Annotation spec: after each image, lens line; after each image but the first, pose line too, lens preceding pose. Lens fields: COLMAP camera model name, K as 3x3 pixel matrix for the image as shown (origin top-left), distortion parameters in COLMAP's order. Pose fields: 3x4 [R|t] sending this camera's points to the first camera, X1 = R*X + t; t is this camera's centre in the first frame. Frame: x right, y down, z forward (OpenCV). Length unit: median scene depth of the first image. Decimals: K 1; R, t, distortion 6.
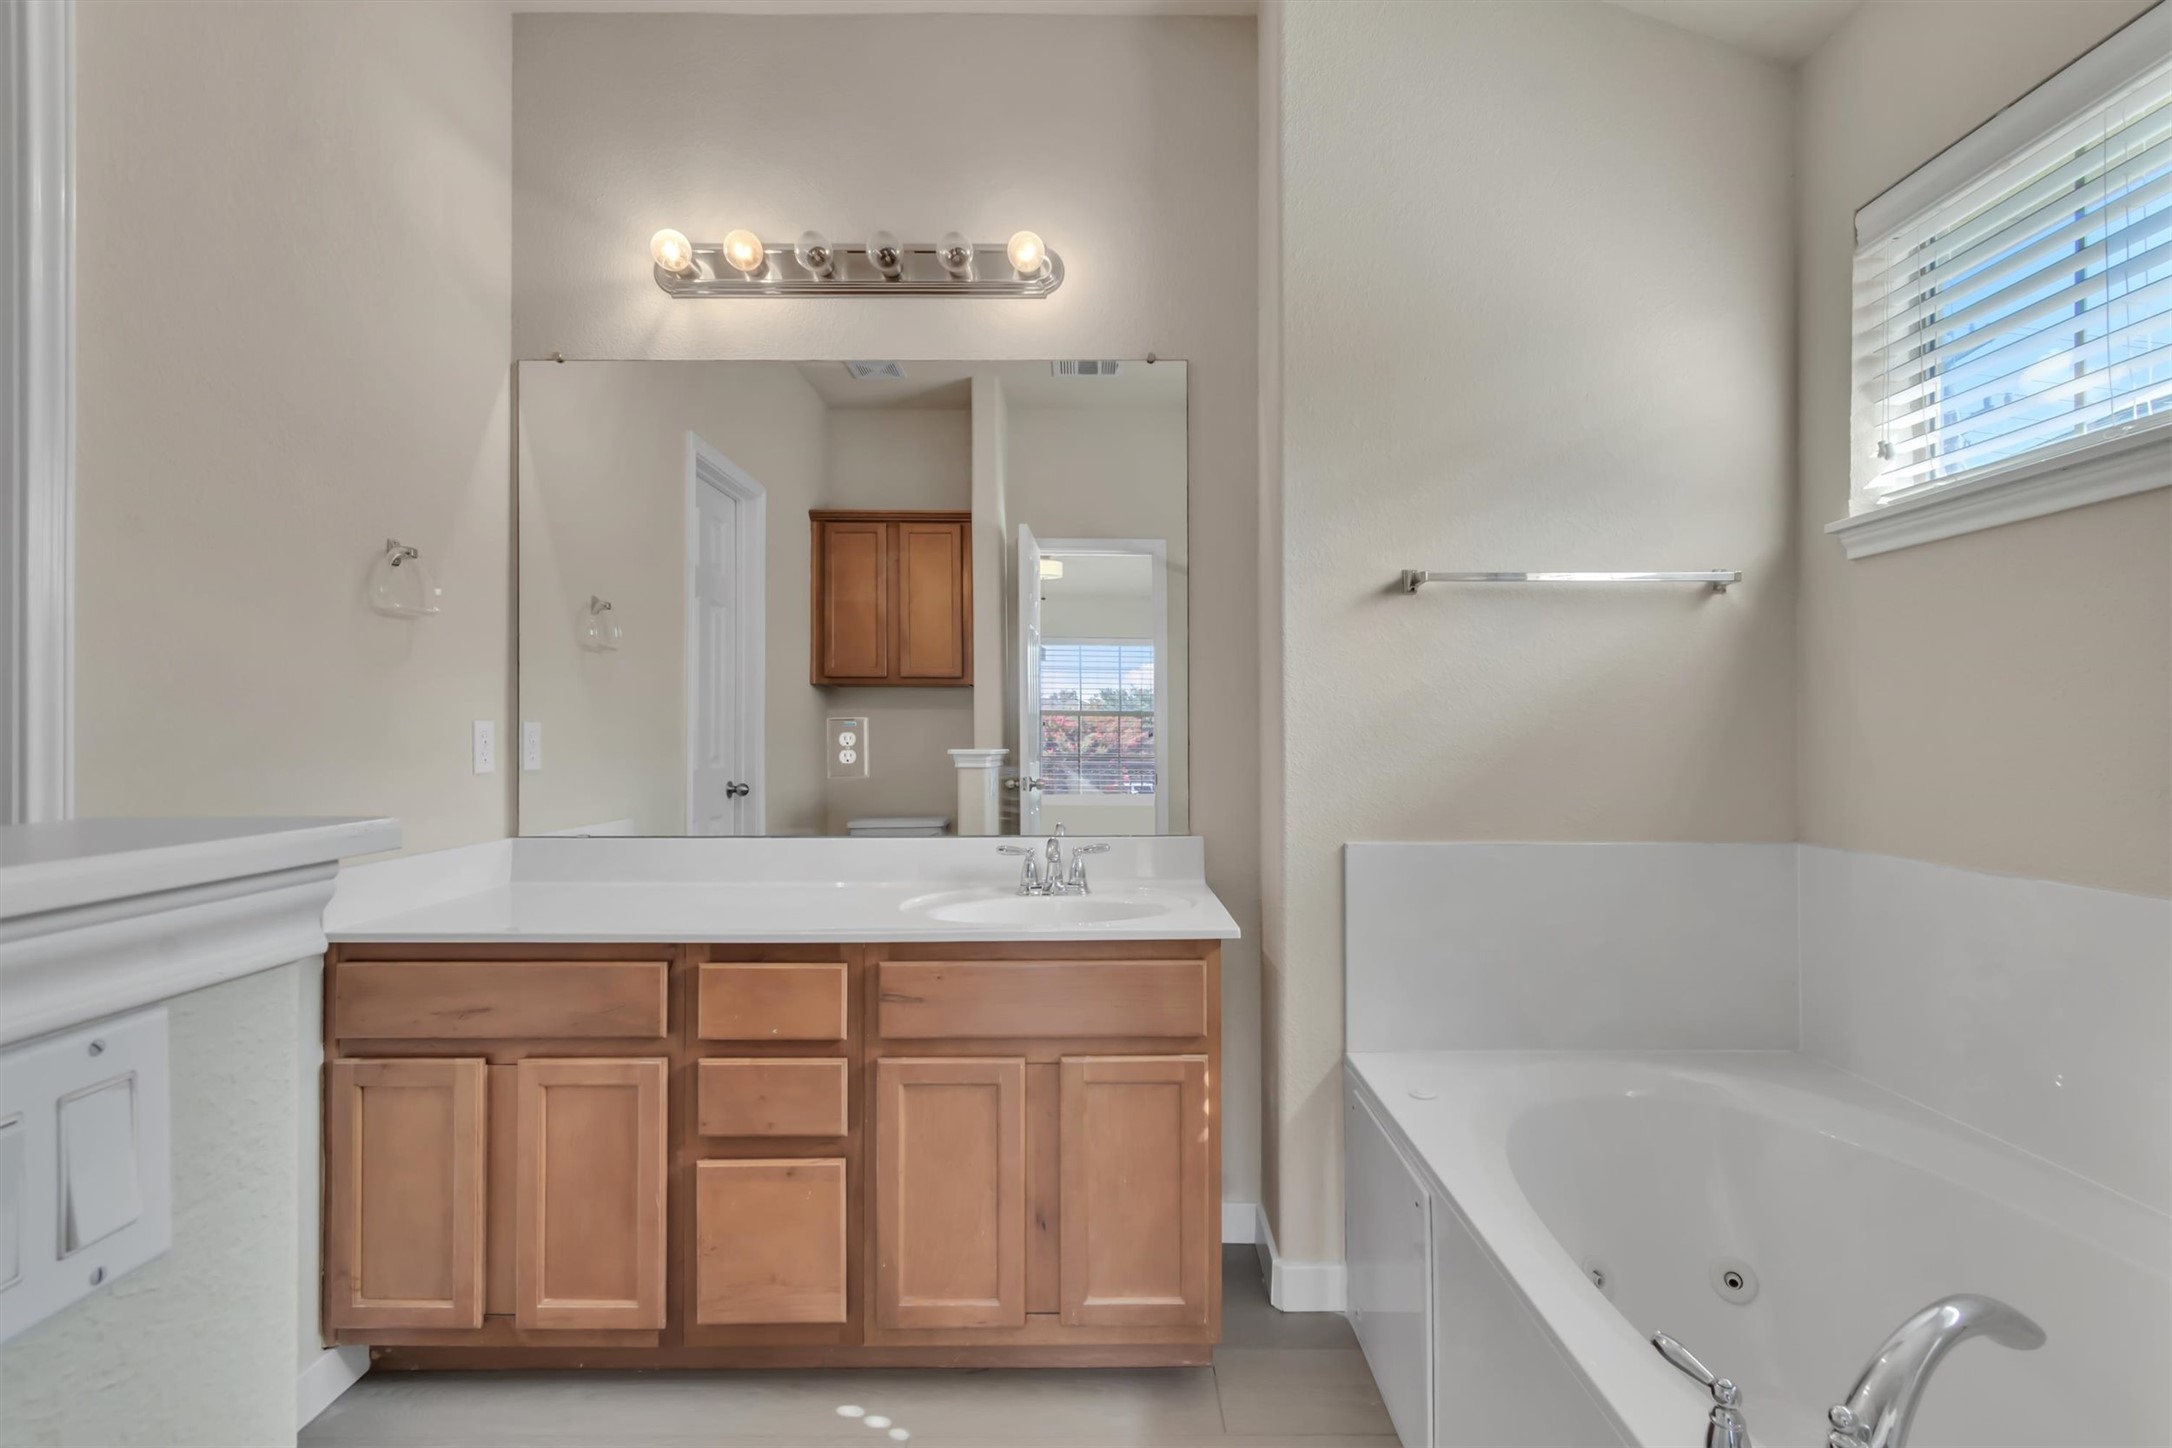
lens RADIAL K [[998.7, 0, 1086.9], [0, 998.7, 748.1], [0, 0, 1]] dist [-0.000872, -0.000205]
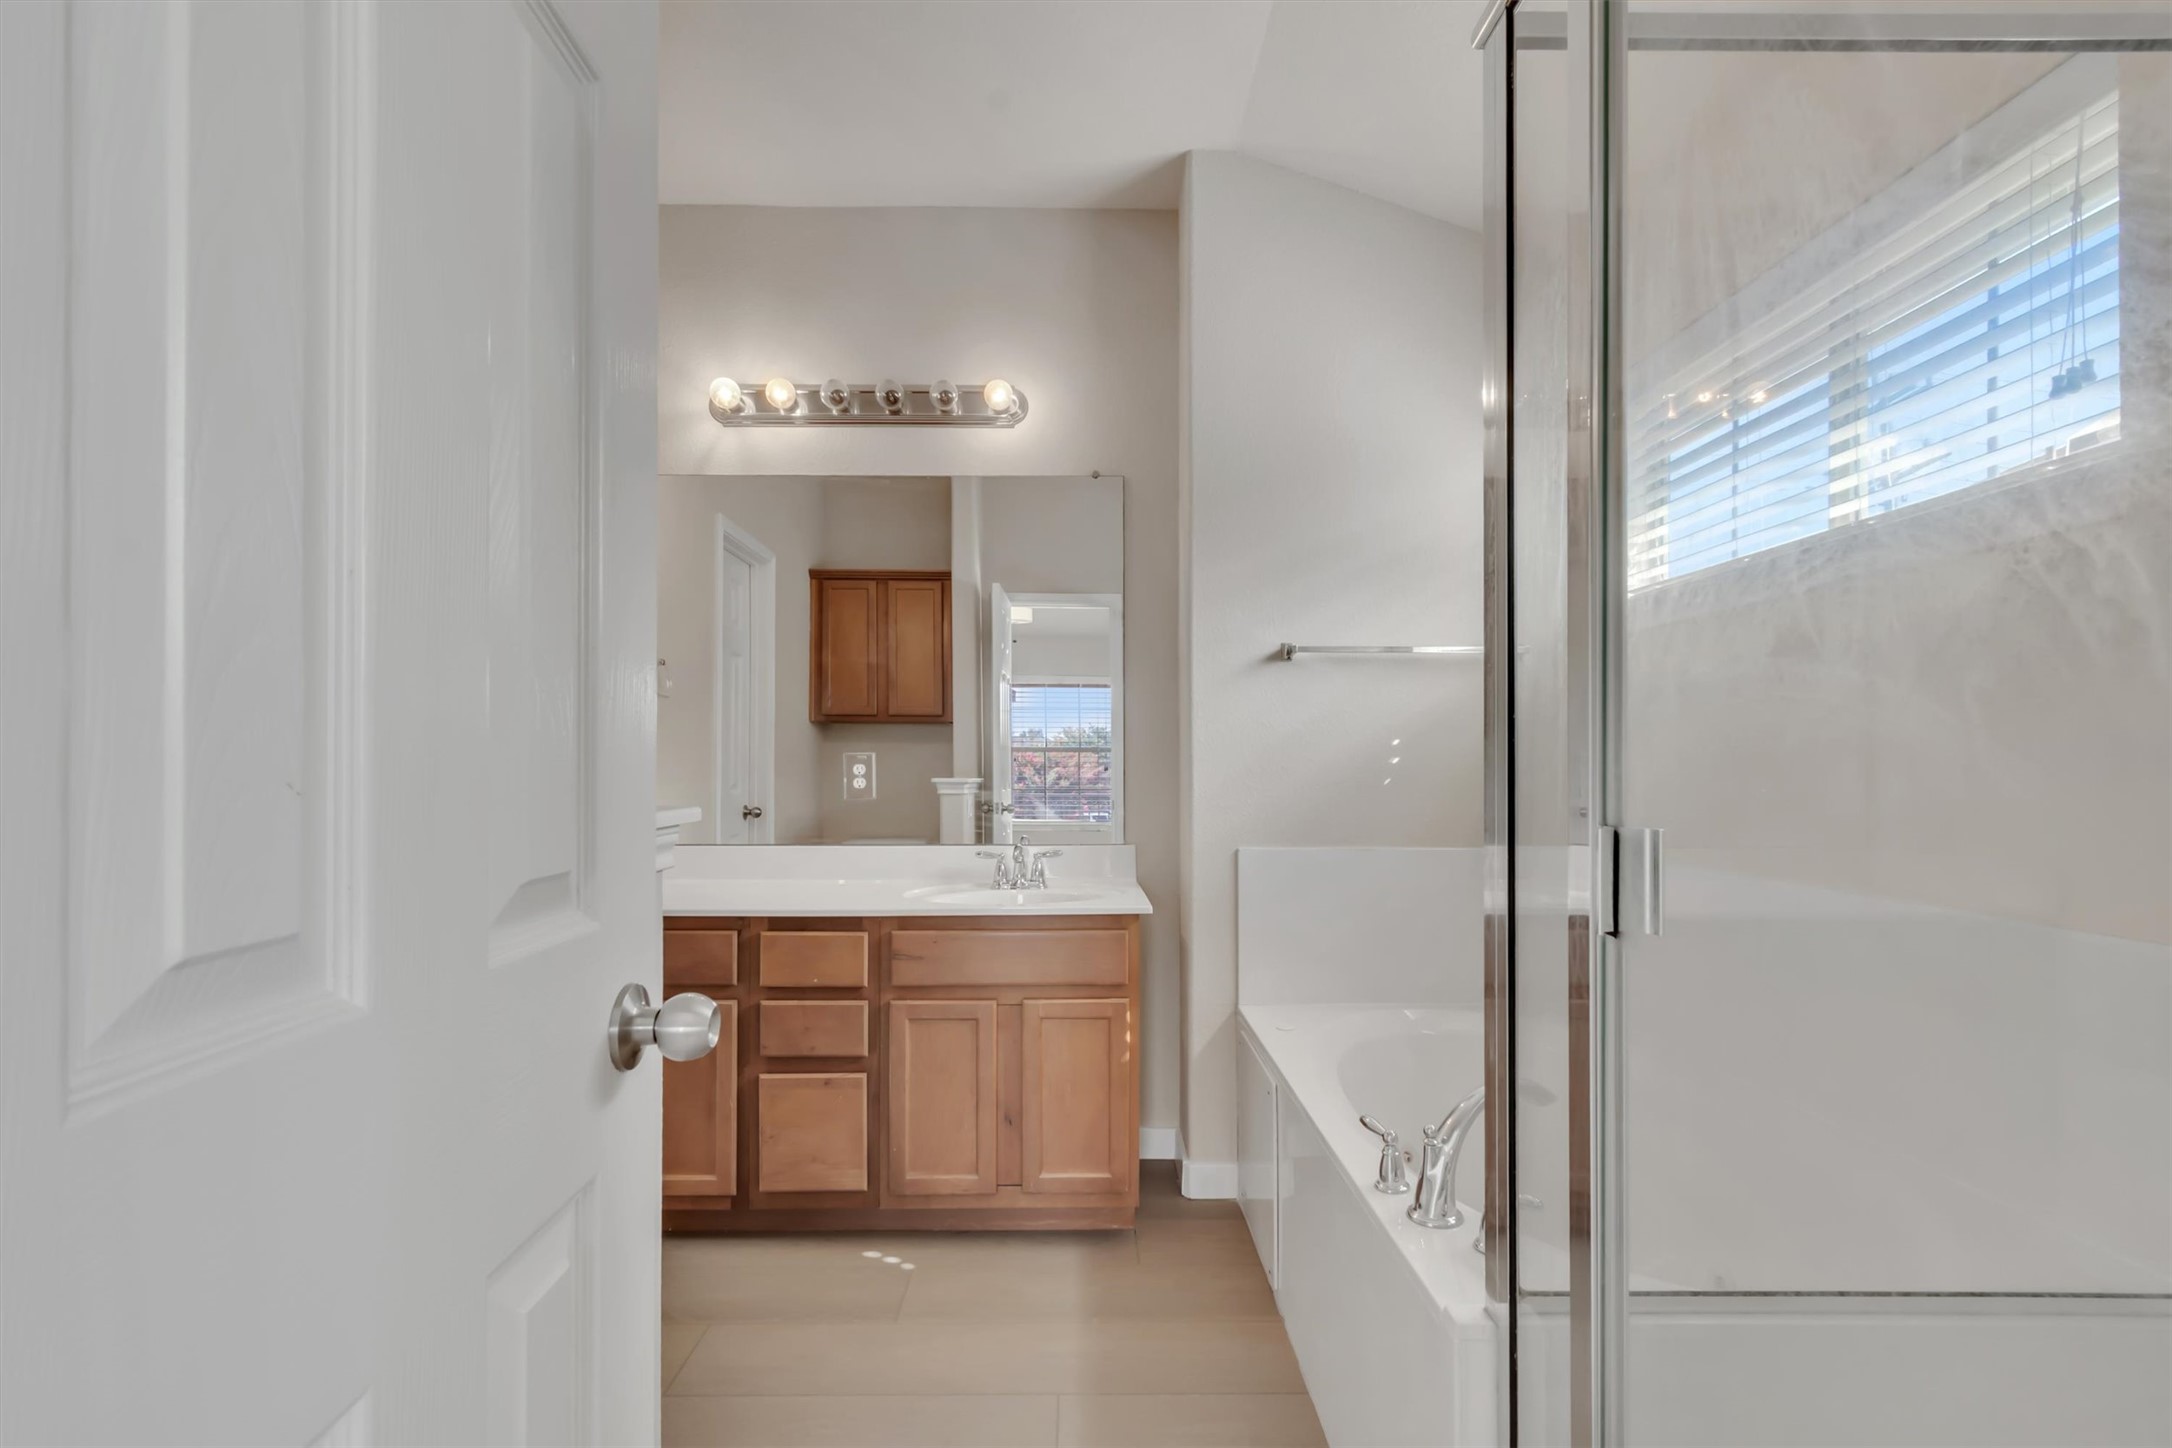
lens RADIAL K [[949.2, 0, 1073.4], [0, 949.2, 778.1], [0, 0, 1]] dist [-0.000294, -0.000036]
pose [[0.999843, 0.001406, 0.017658, 0.015663], [-0.001405, 0.999999, -0.000028, 0.001987], [-0.017658, 0.000003, 0.999844, -0.242636]]
